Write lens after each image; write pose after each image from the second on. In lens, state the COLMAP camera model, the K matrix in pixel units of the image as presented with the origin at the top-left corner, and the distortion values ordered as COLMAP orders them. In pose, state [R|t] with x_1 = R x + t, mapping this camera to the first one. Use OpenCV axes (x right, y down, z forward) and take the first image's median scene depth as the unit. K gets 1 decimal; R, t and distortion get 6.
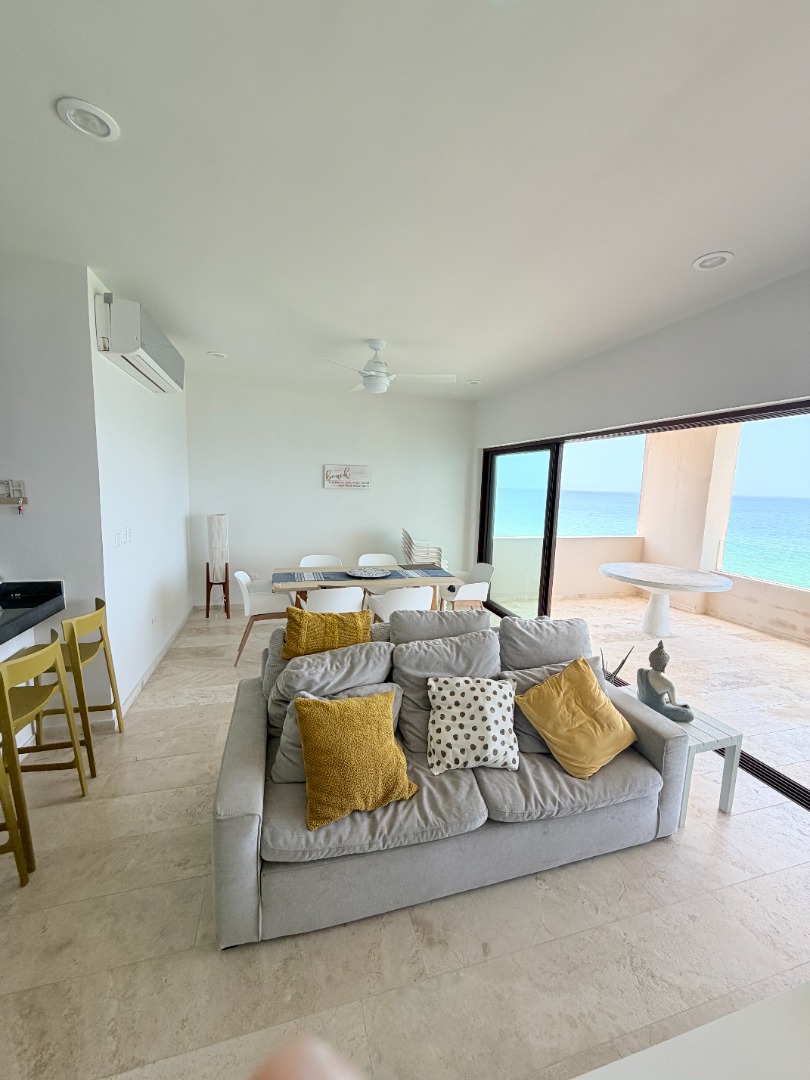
lens RADIAL K [[430.5, 0, 405.6], [0, 430.5, 536.9], [0, 0, 1]] dist [0.001846, -0.000073]
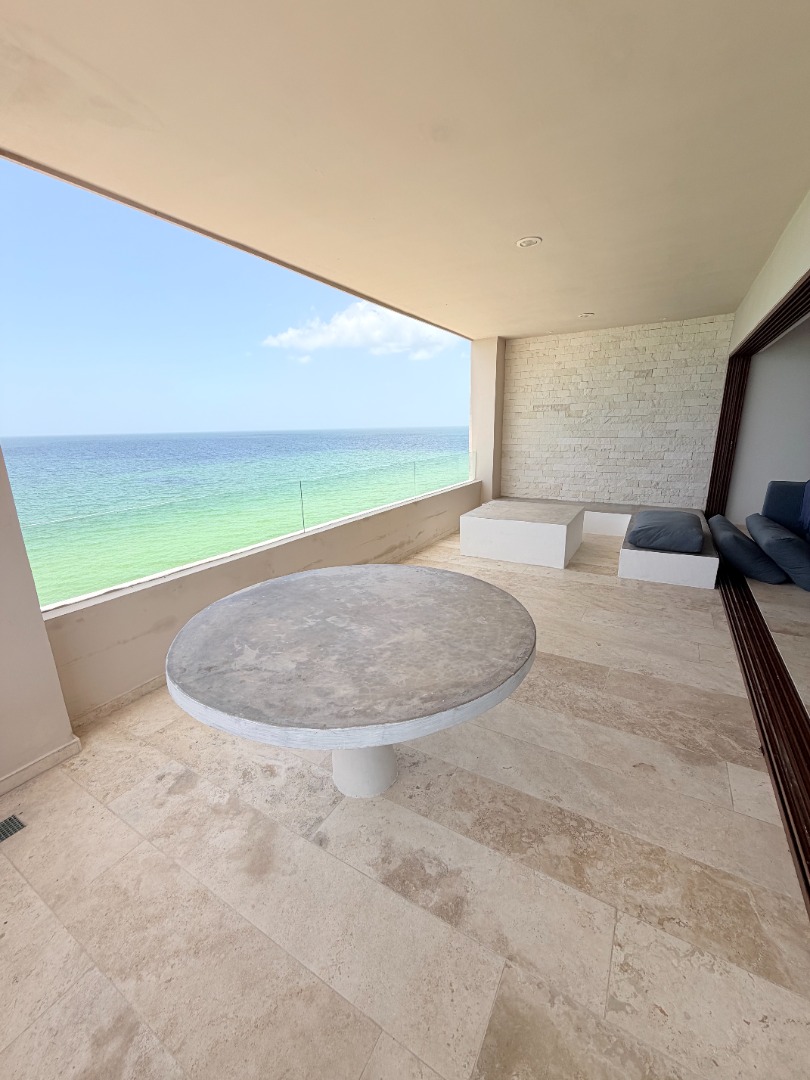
lens RADIAL K [[430.5, 0, 401.1], [0, 430.5, 545.3], [0, 0, 1]] dist [0.001846, -0.000073]
pose [[-0.688894, -0.213183, 0.692805, 0.360881], [0.082802, 0.926374, 0.367388, -0.094256], [-0.720118, 0.310457, -0.620521, 1.204455]]
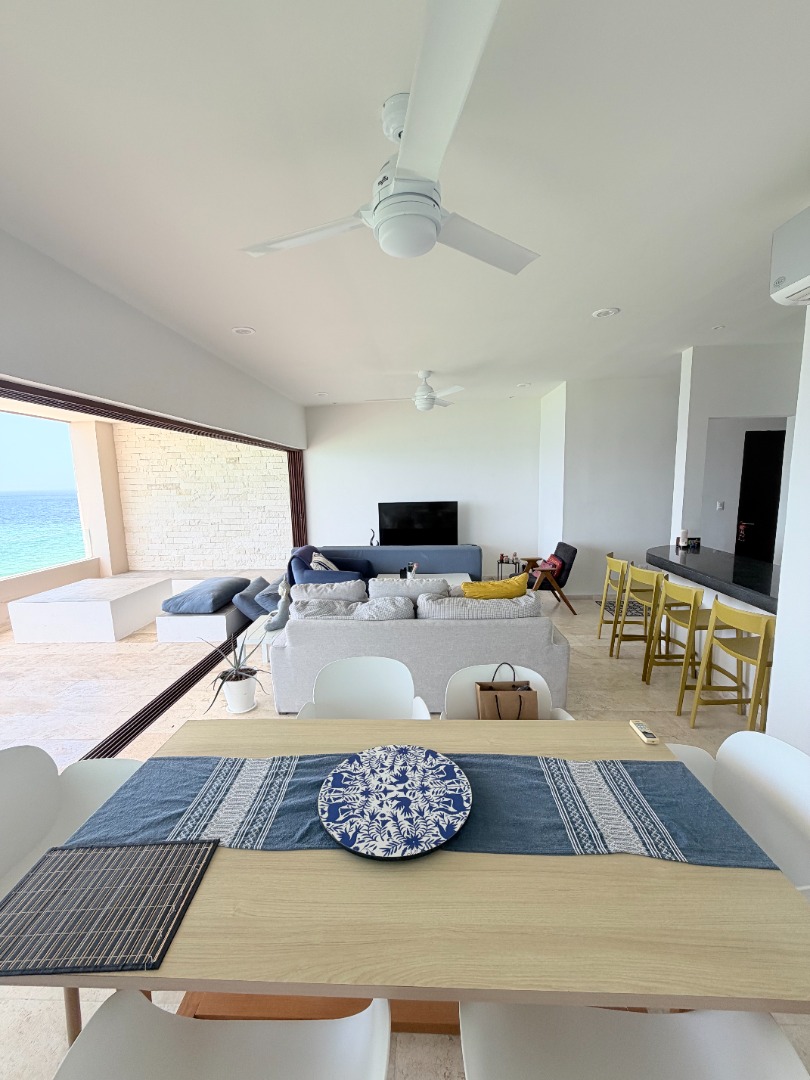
lens RADIAL K [[430.5, 0, 407.3], [0, 430.5, 539.6], [0, 0, 1]] dist [0.001846, -0.000073]
pose [[-0.949686, -0.054451, 0.308433, -0.146765], [0.026113, 0.967578, 0.251220, -0.128225], [-0.312112, 0.246634, -0.917473, 1.029958]]
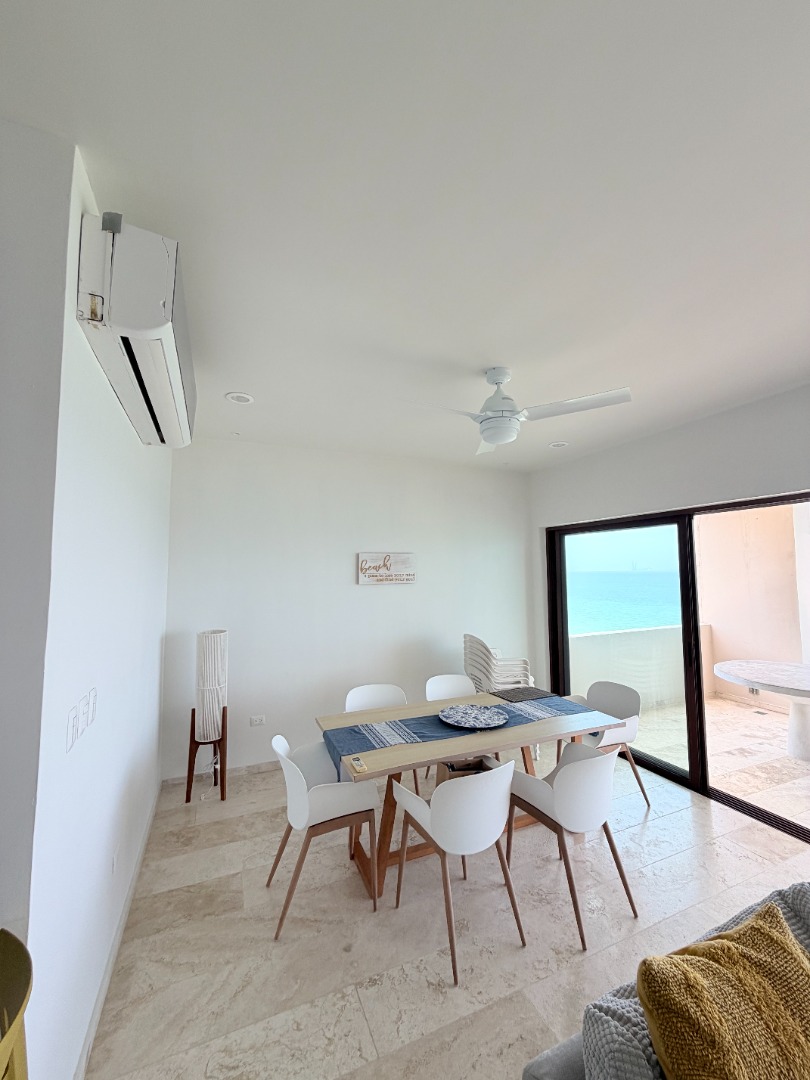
lens RADIAL K [[430.5, 0, 406.6], [0, 430.5, 537.6], [0, 0, 1]] dist [0.001846, -0.000073]
pose [[0.991069, -0.027822, 0.130416, -0.220782], [0.053219, 0.979255, -0.195516, -0.047803], [-0.122271, 0.200711, 0.971990, 0.284291]]
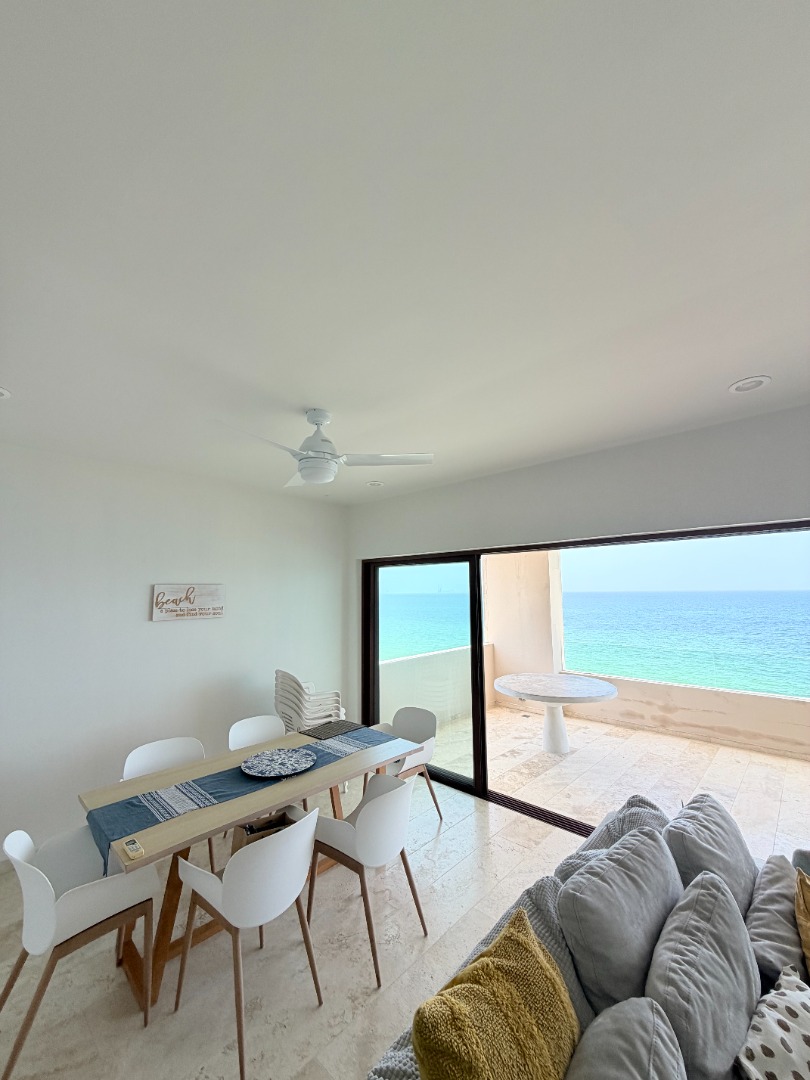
lens RADIAL K [[430.5, 0, 404.9], [0, 430.5, 537.4], [0, 0, 1]] dist [0.001846, -0.000073]
pose [[0.860027, 0.024432, 0.509663, -0.213820], [0.099658, 0.971573, -0.214741, -0.065117], [-0.500422, 0.235475, 0.833144, 0.277273]]
